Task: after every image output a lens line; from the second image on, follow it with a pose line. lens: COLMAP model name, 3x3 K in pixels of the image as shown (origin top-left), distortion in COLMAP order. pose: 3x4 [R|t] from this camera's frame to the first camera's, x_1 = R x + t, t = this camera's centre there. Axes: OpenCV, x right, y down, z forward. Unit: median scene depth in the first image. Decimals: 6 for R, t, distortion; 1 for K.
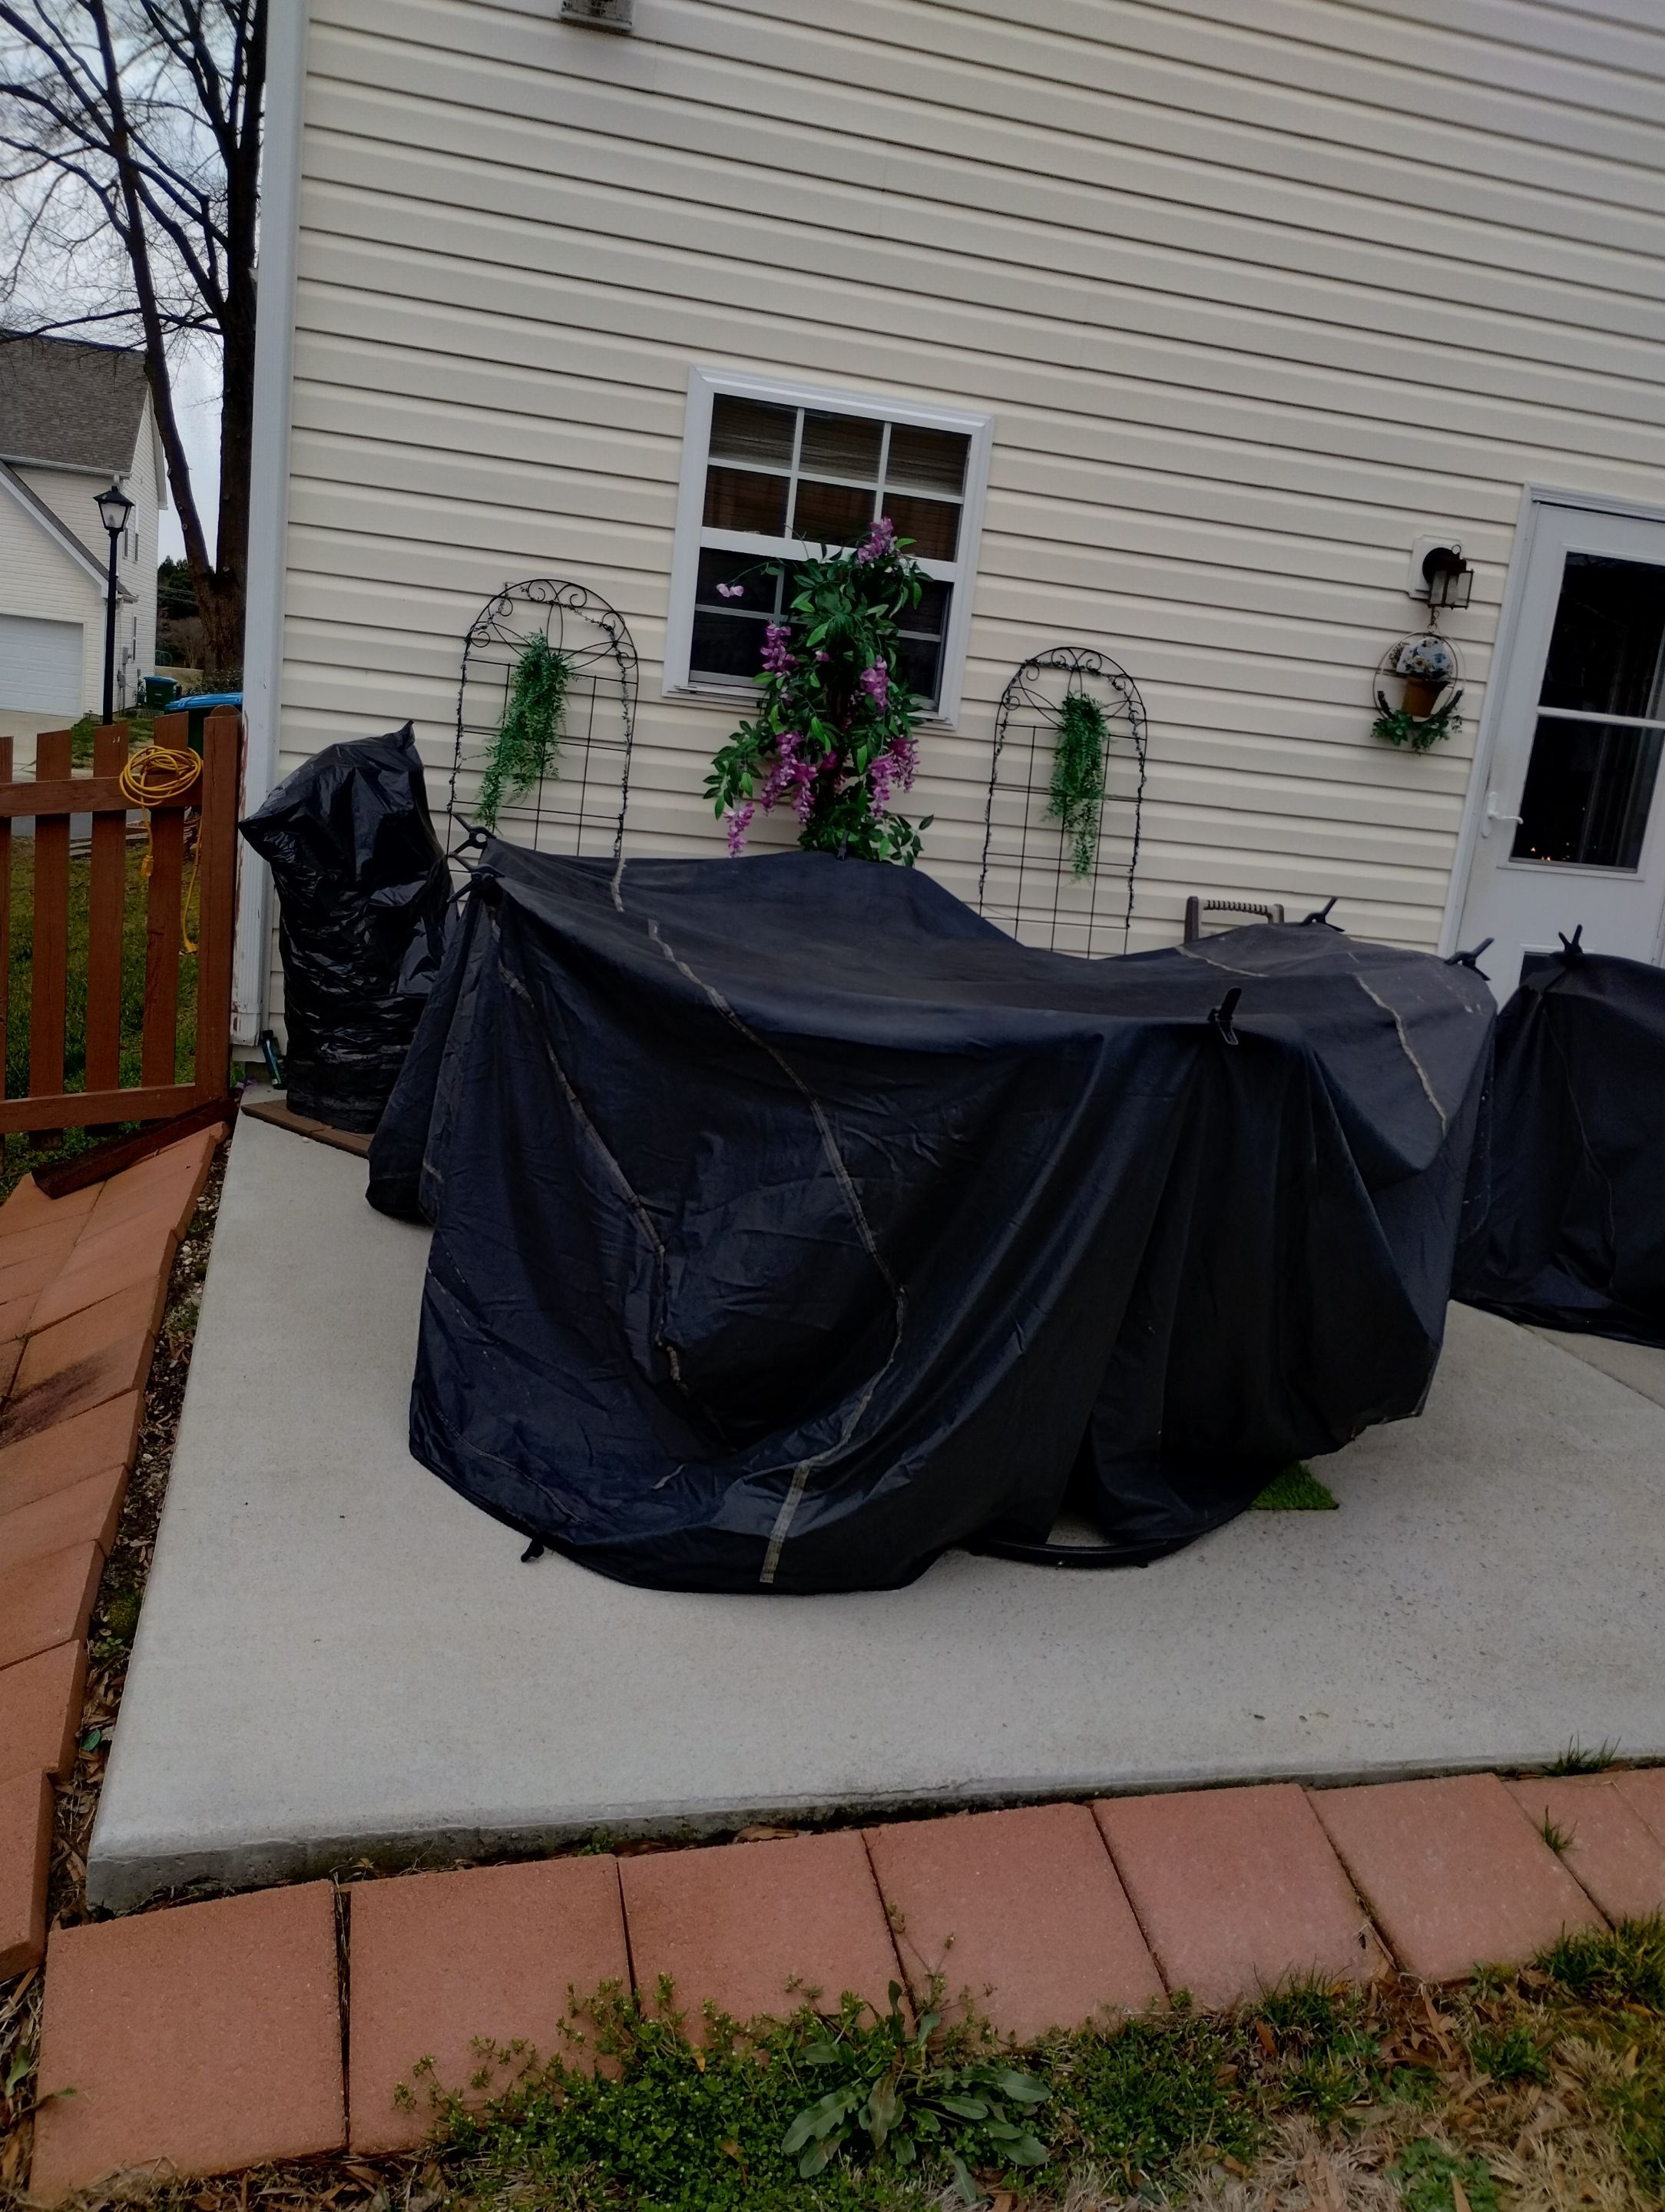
lens RADIAL K [[1827.4, 0, 835.1], [0, 1827.4, 1104.4], [0, 0, 1]] dist [0.058400, -0.064166]
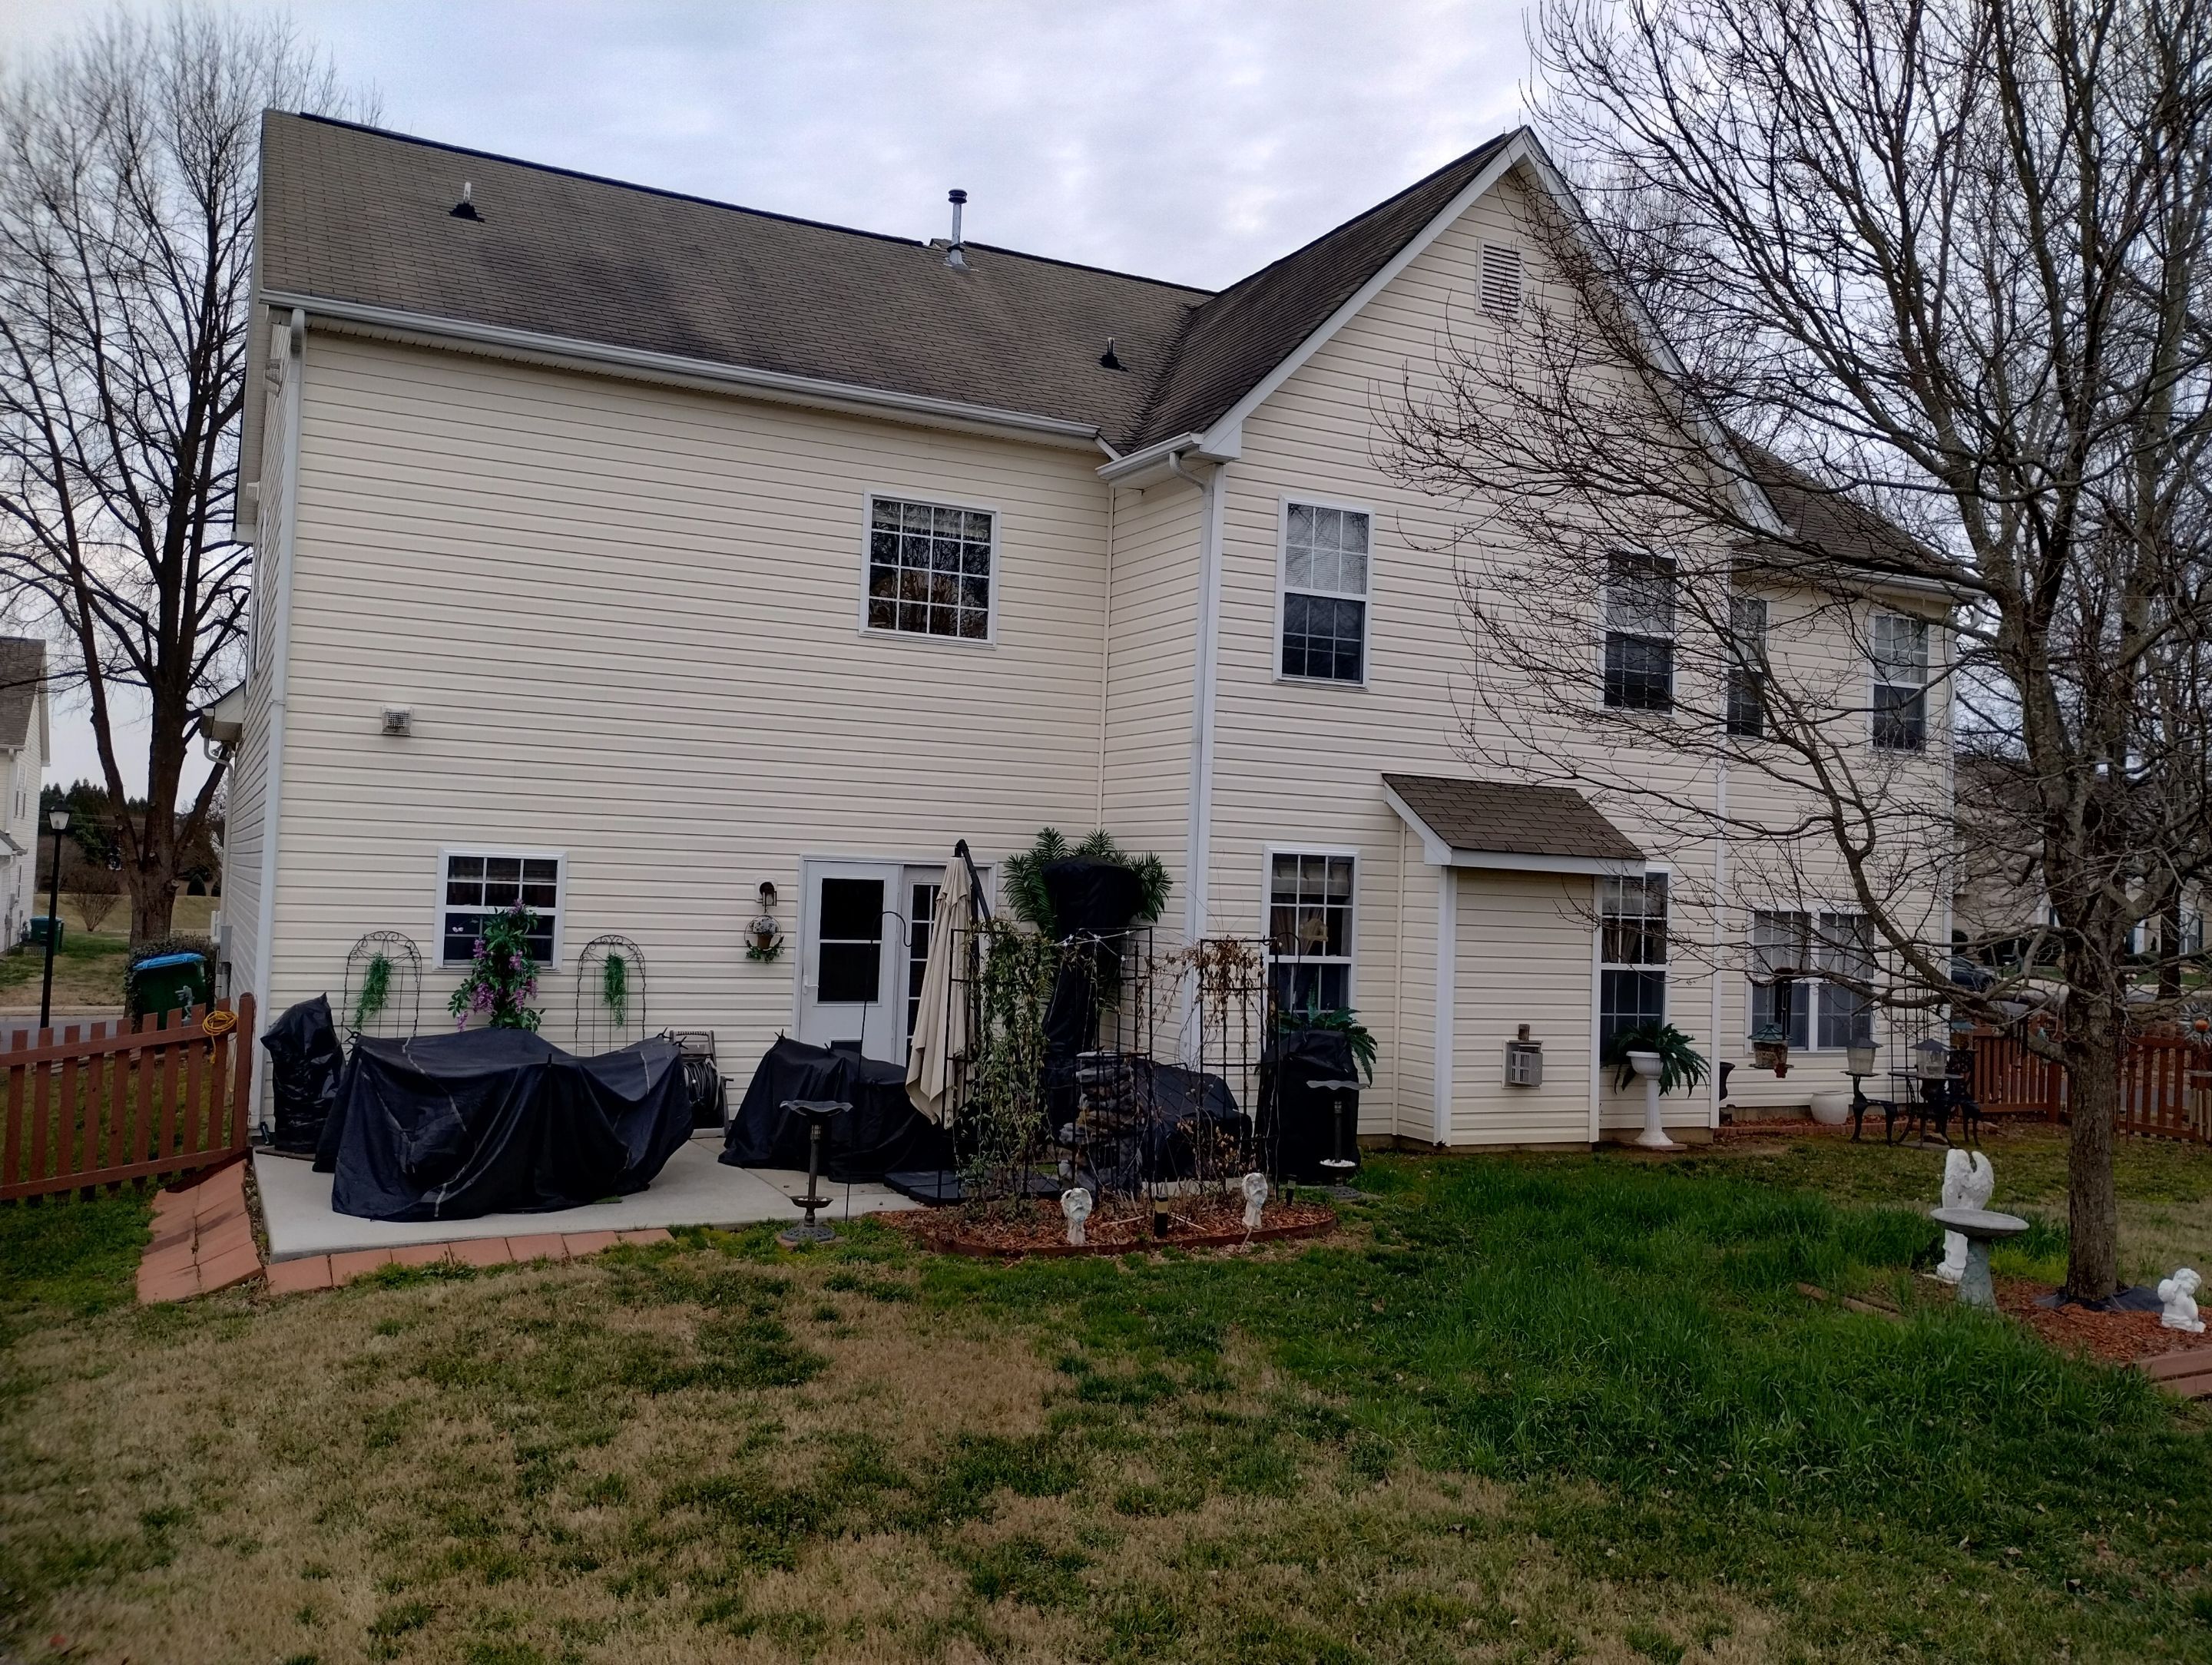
lens RADIAL K [[1827.4, 0, 1105.7], [0, 1827.4, 808.8], [0, 0, 1]] dist [0.058400, -0.064166]
pose [[0.977220, -0.067927, 0.201065, 0.298594], [0.113421, 0.967907, -0.224256, 0.218840], [-0.179379, 0.241953, 0.953563, -1.533192]]
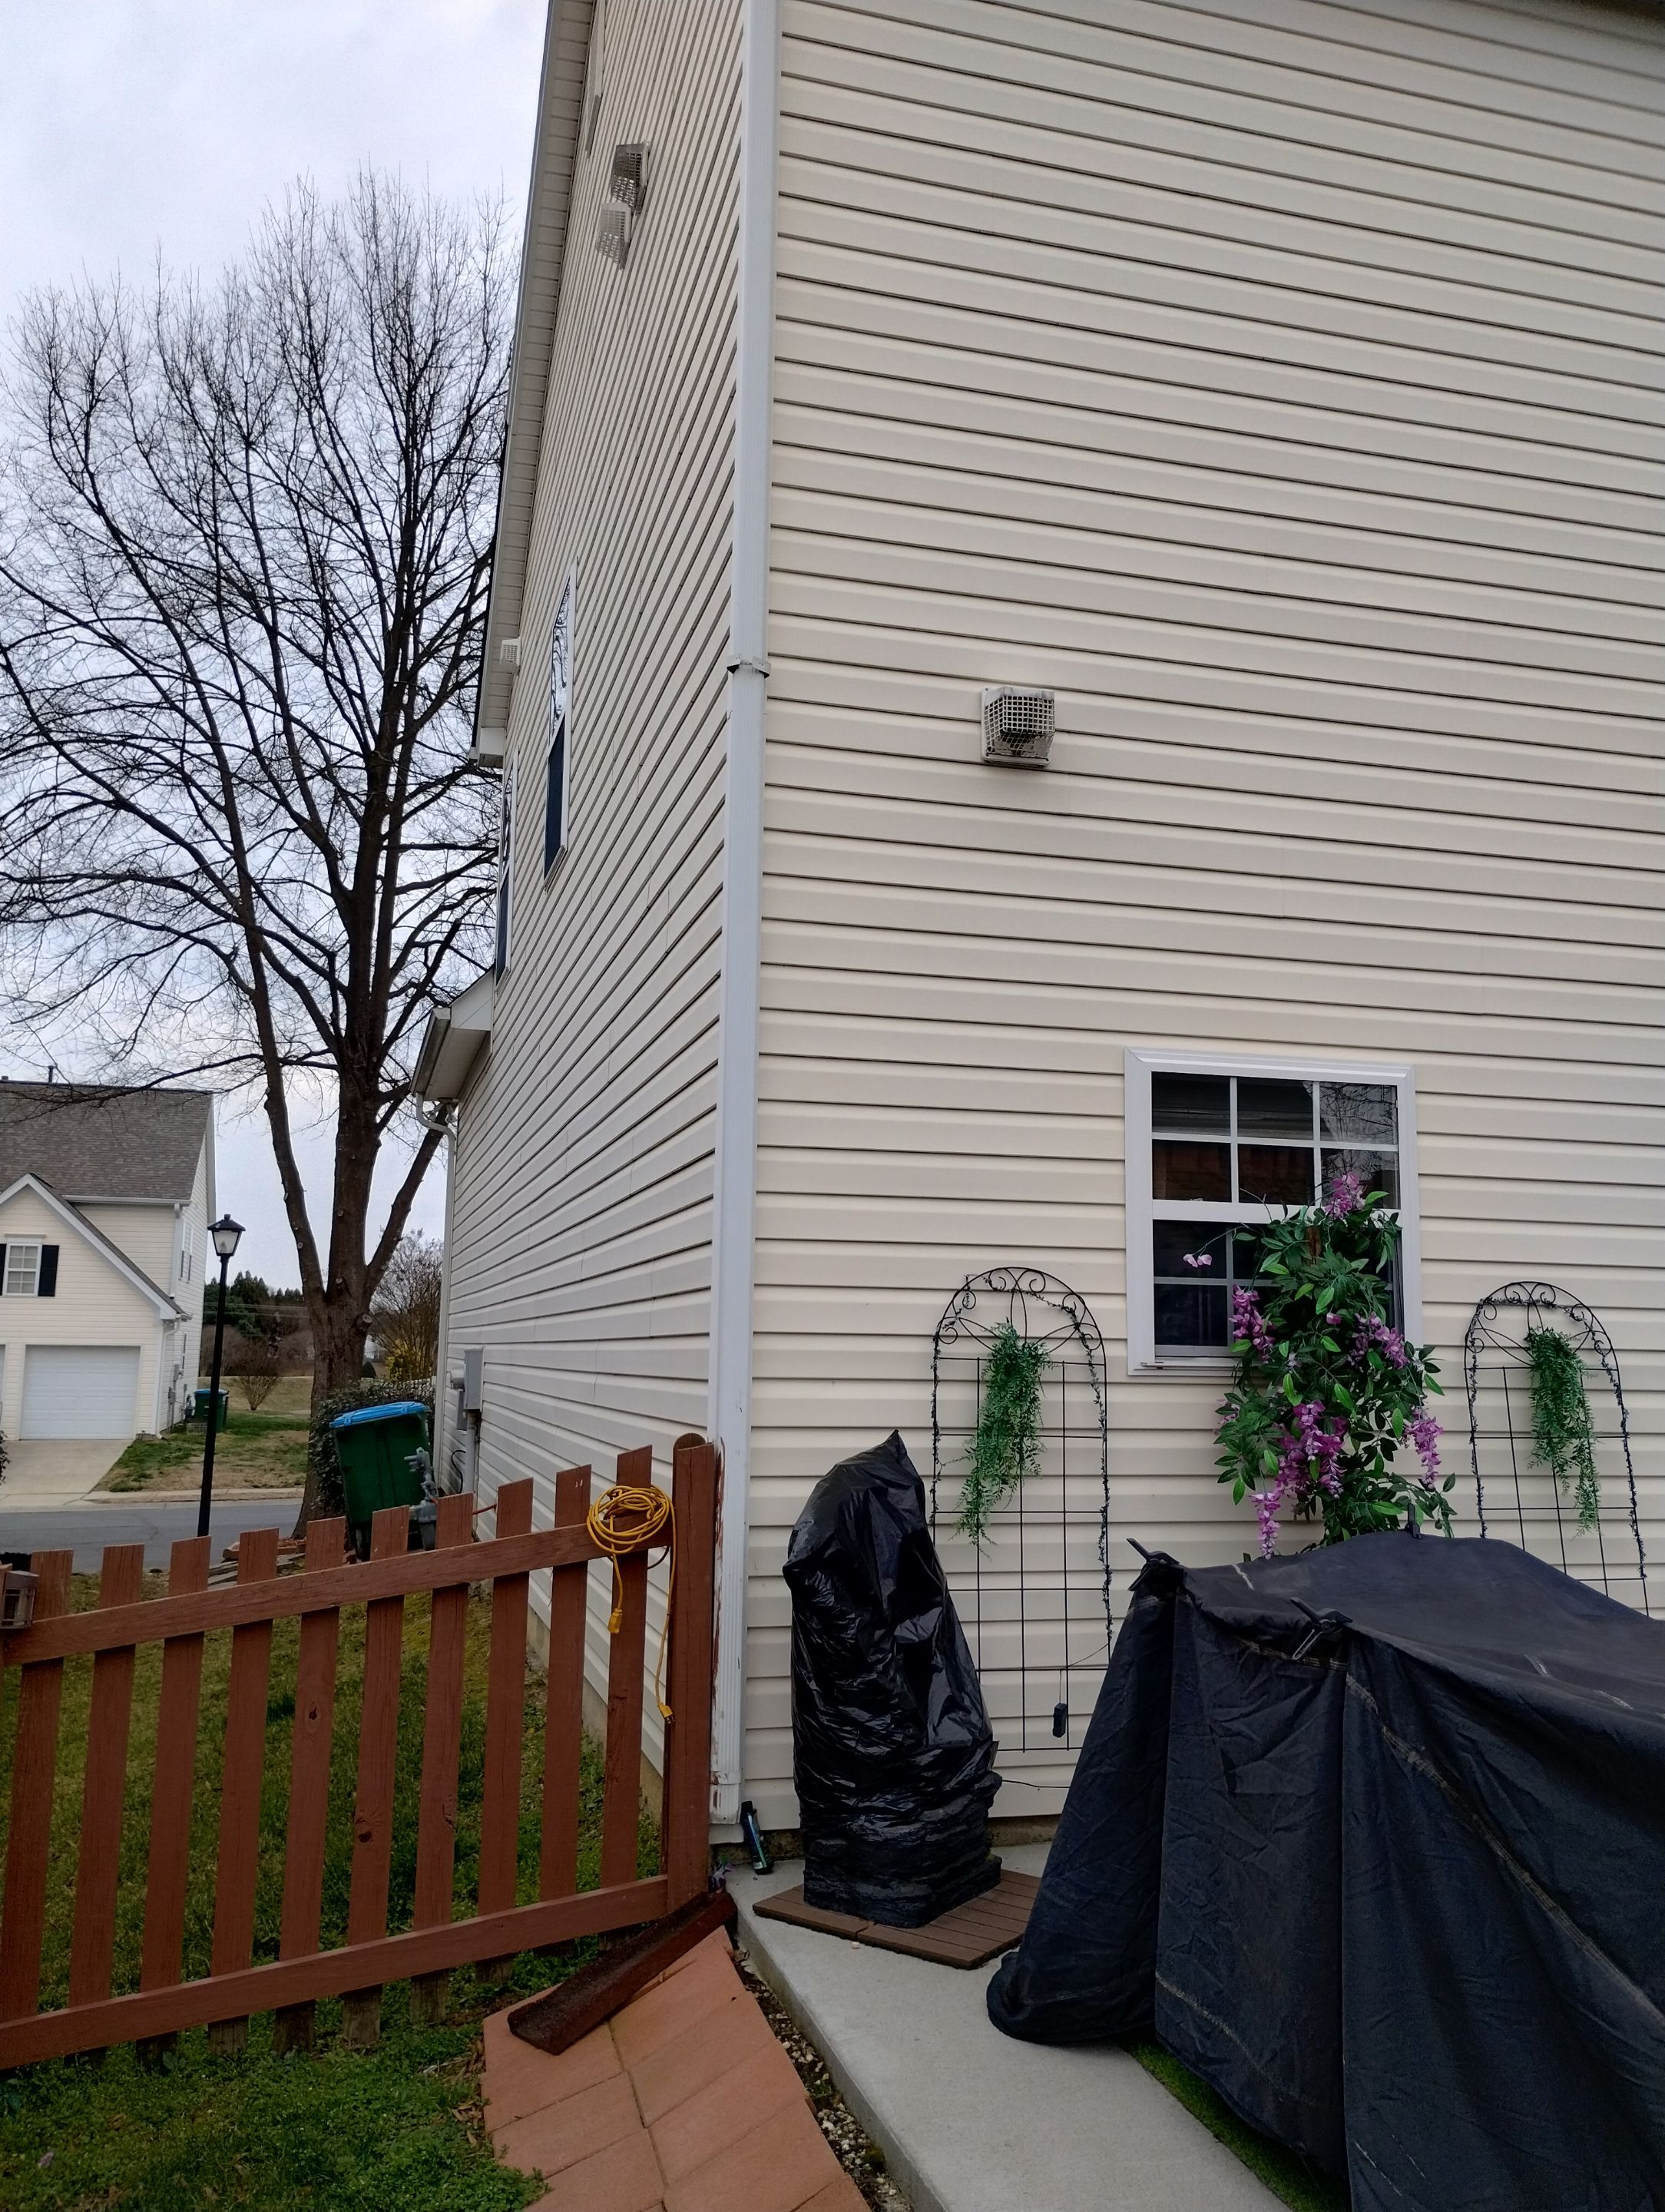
lens RADIAL K [[1827.4, 0, 841.7], [0, 1827.4, 1097.1], [0, 0, 1]] dist [0.058400, -0.064166]
pose [[0.995154, -0.096147, 0.020608, -0.234961], [0.097403, 0.935152, -0.340592, -0.047967], [0.013475, 0.340948, 0.939985, 0.064037]]
